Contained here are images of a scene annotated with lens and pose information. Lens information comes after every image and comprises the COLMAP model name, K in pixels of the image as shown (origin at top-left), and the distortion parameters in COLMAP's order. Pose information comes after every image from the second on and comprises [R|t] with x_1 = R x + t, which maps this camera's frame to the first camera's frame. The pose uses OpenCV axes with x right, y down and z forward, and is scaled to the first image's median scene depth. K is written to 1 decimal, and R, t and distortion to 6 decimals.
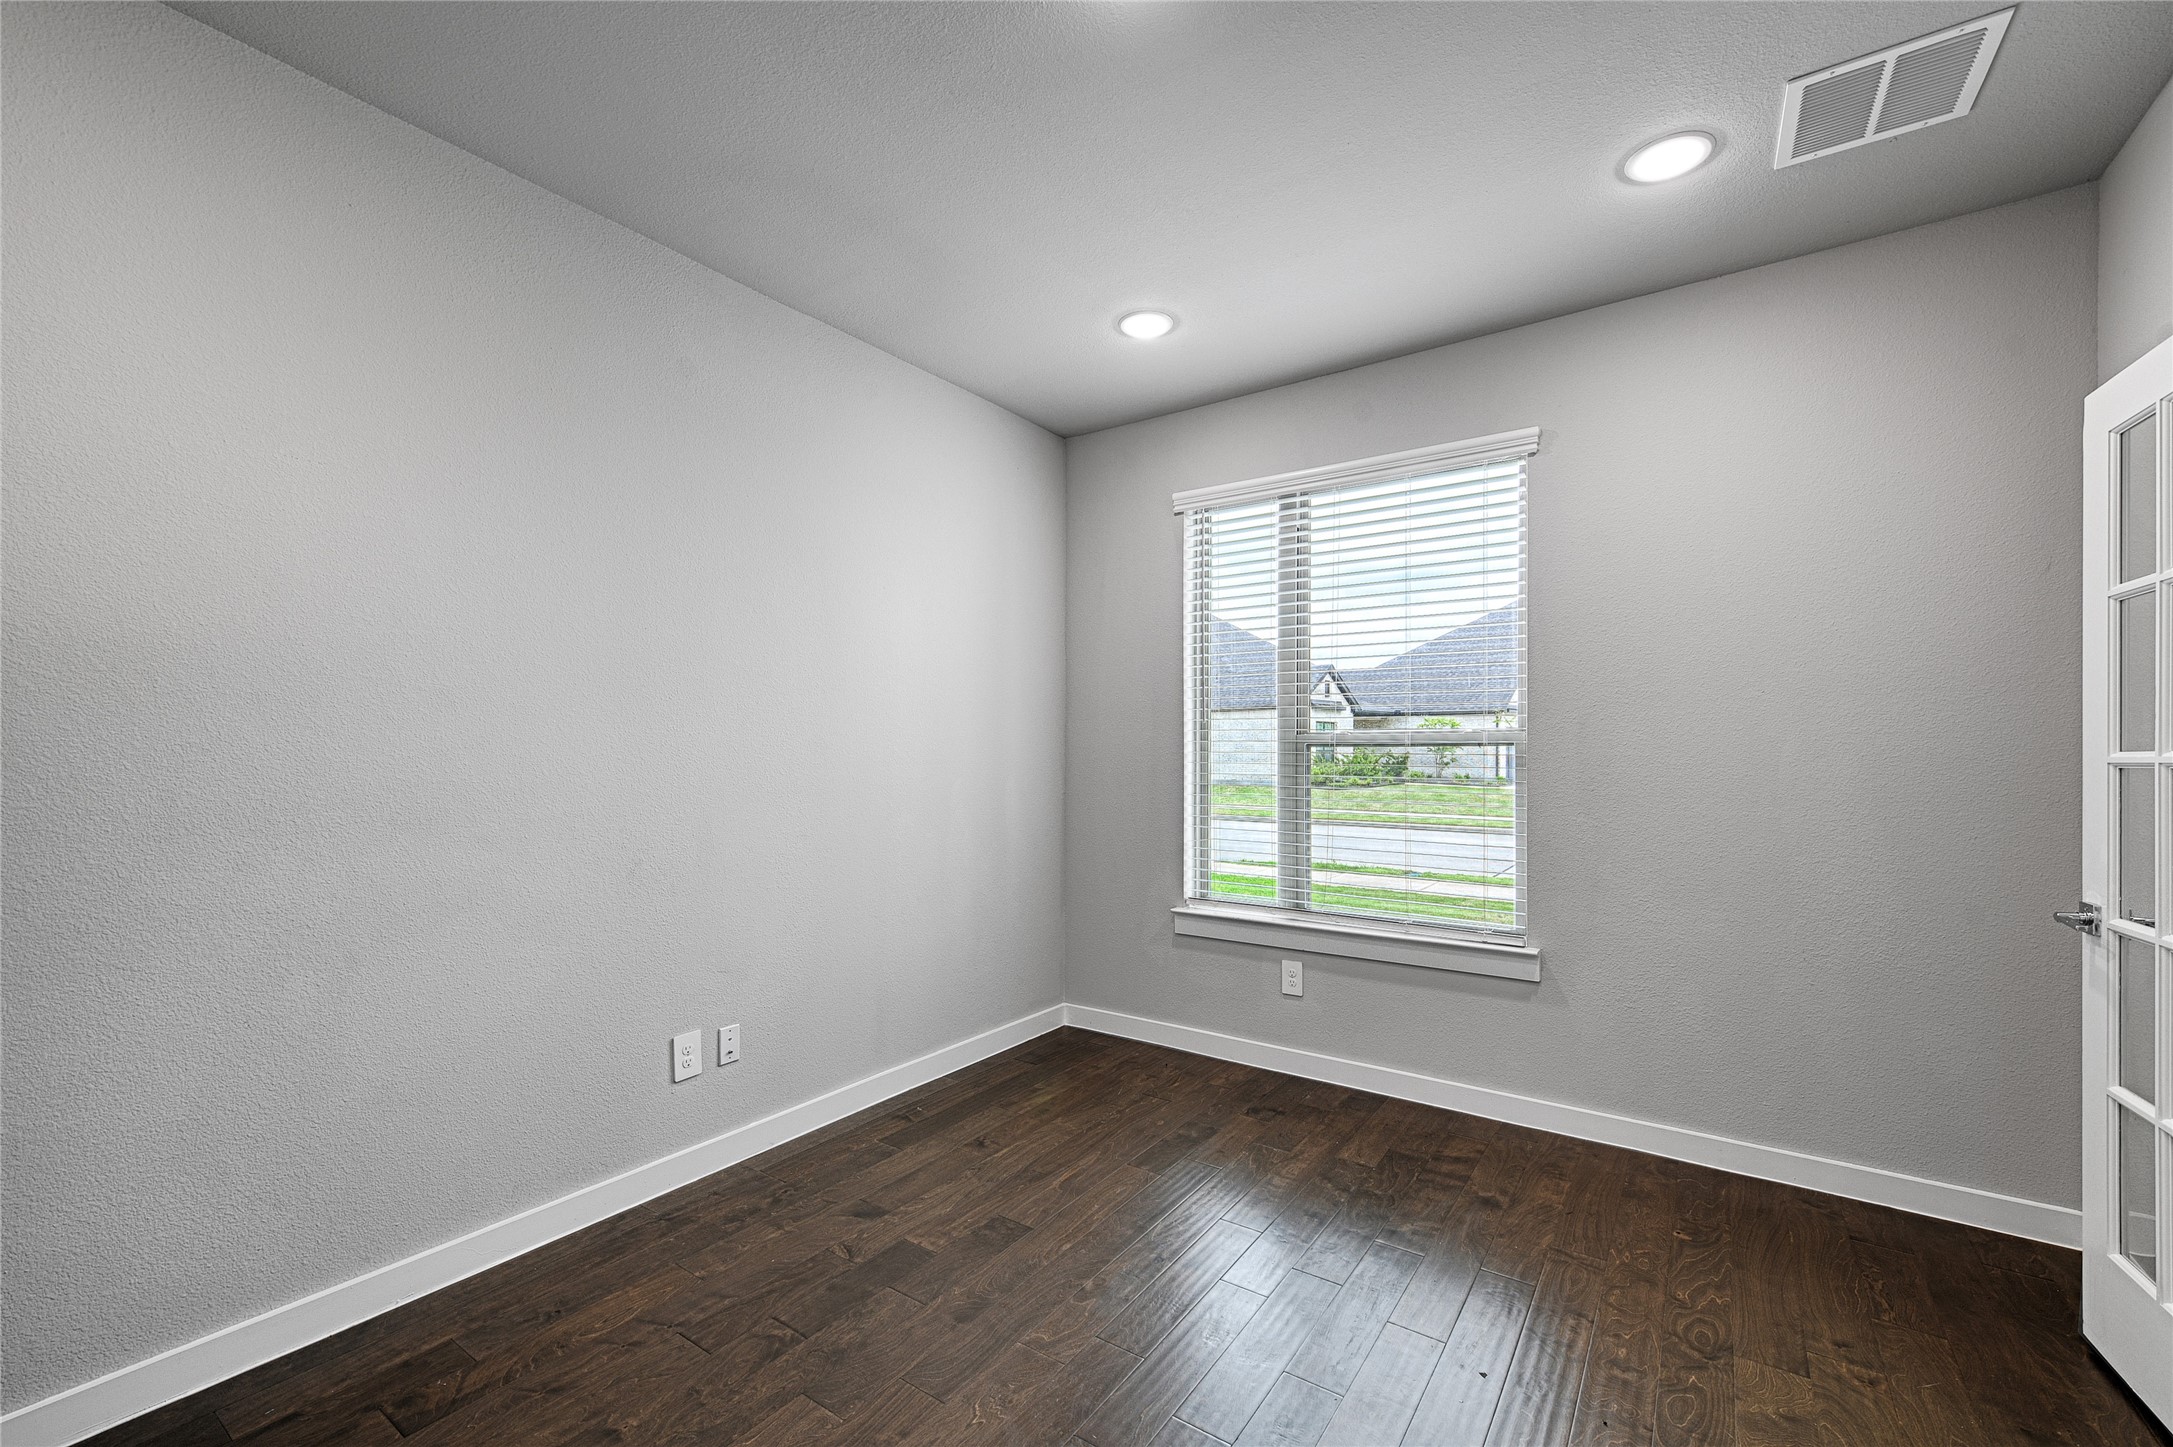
lens RADIAL K [[888.4, 0, 1083.6], [0, 888.4, 739.3], [0, 0, 1]] dist [-0.003140, -0.000592]
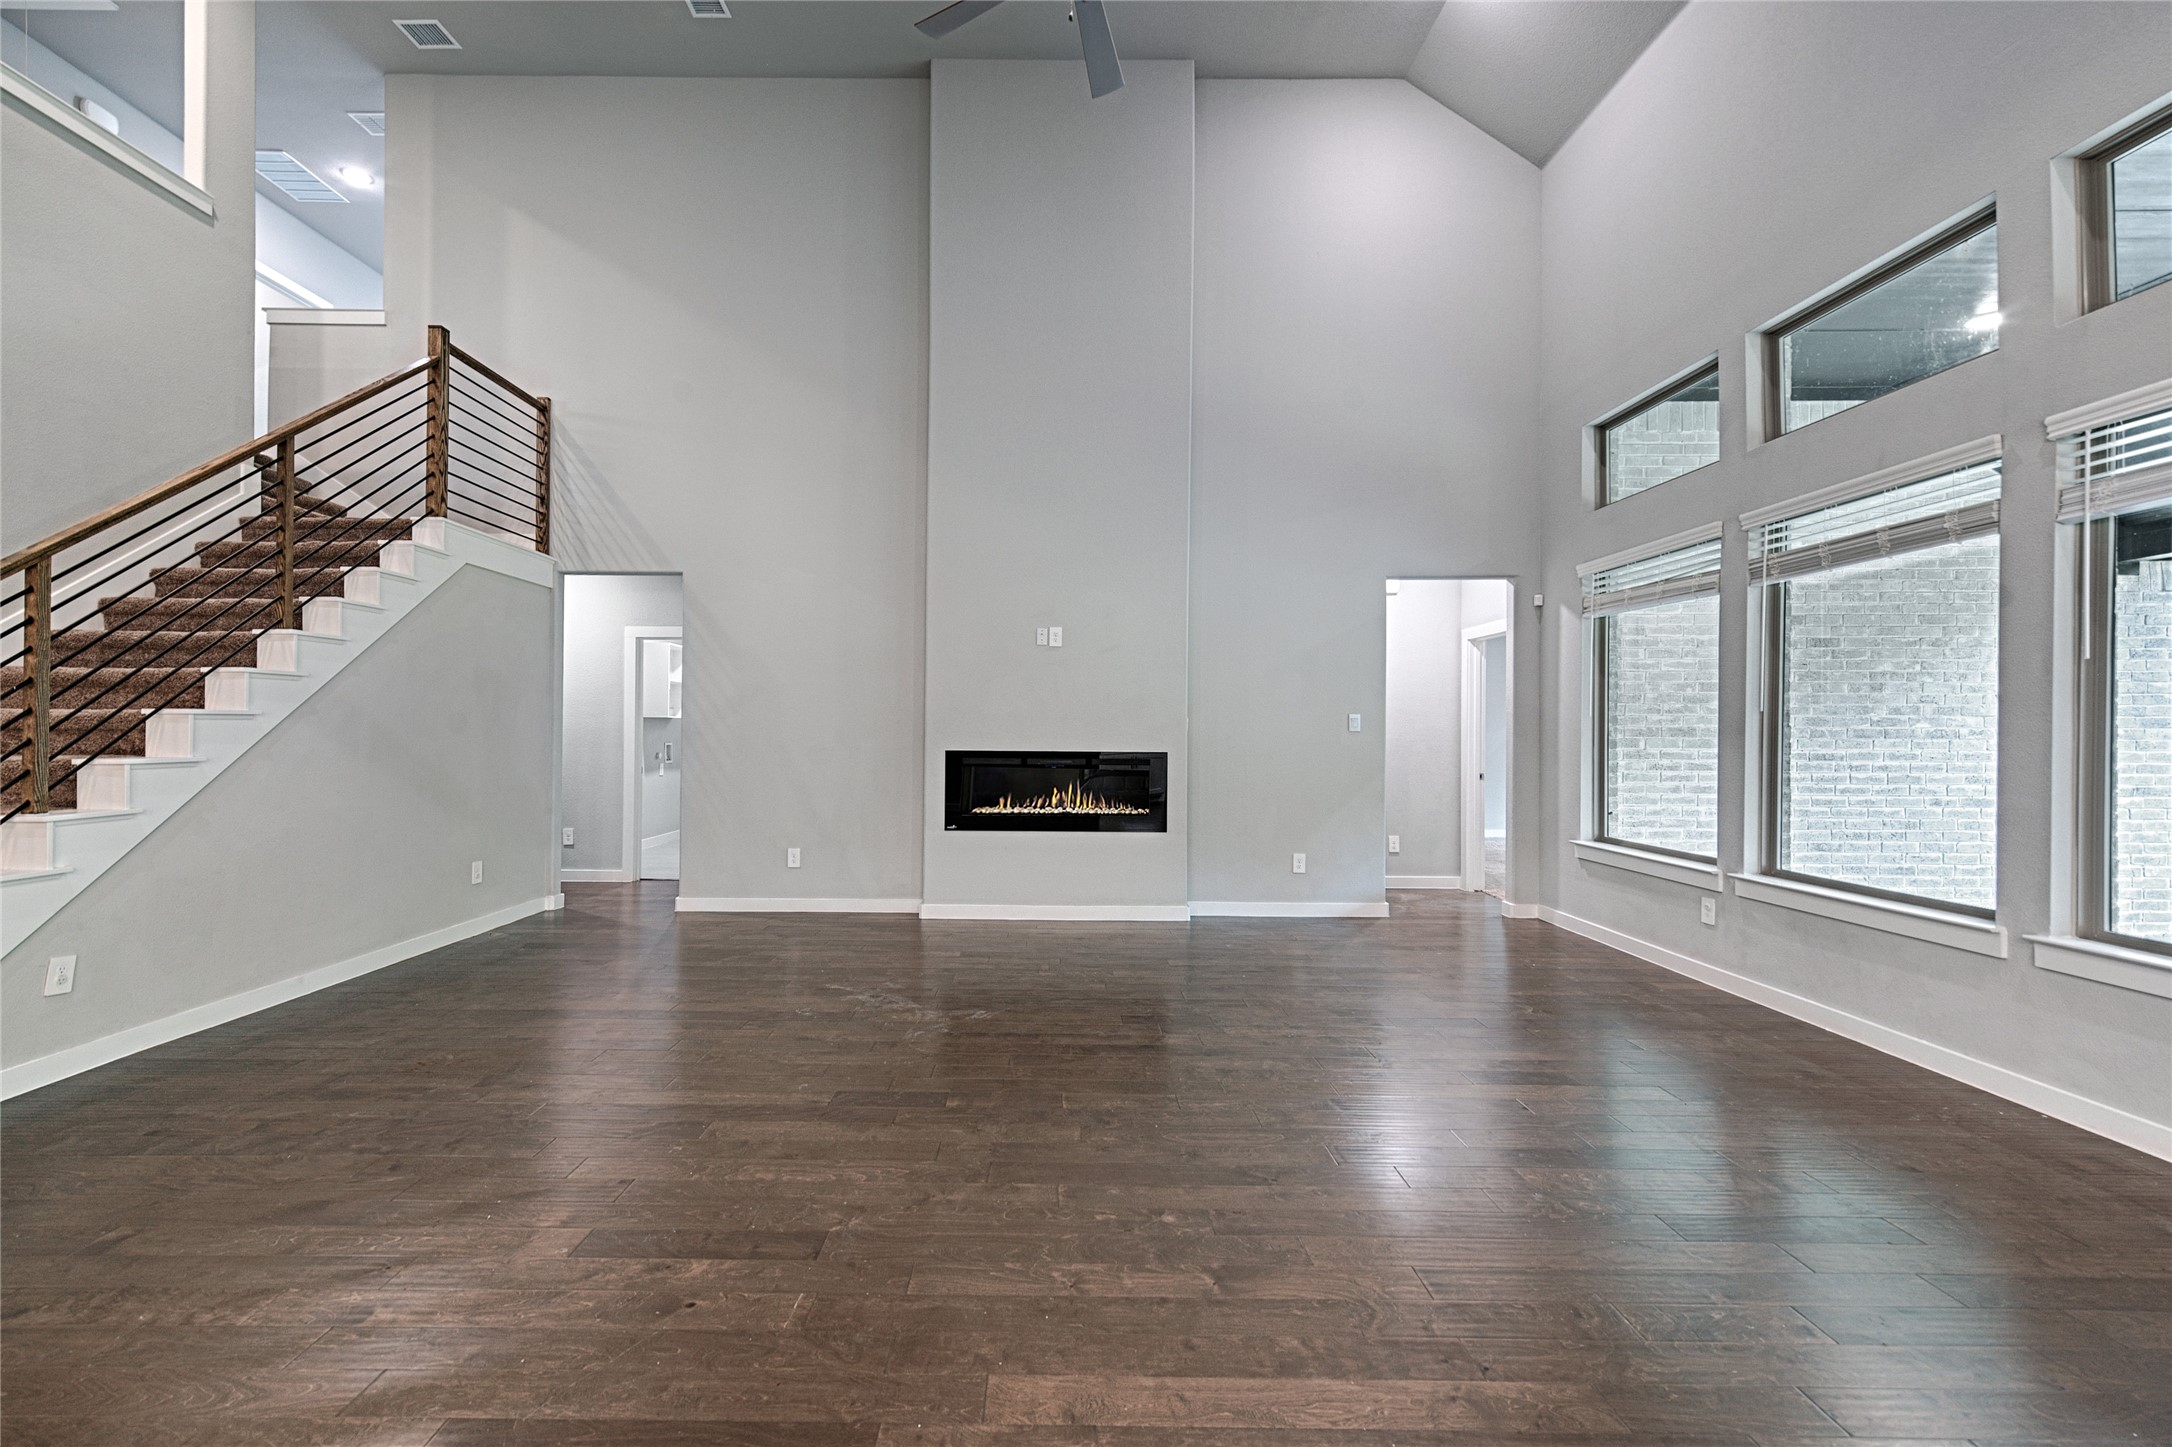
lens RADIAL K [[888.0, 0, 1067.9], [0, 888.0, 729.0], [0, 0, 1]] dist [-0.003140, -0.000592]
pose [[0.569053, -0.004229, -0.822290, 0.354241], [0.005740, 0.999983, -0.001171, -0.001682], [0.822281, -0.004053, 0.569067, -0.238611]]
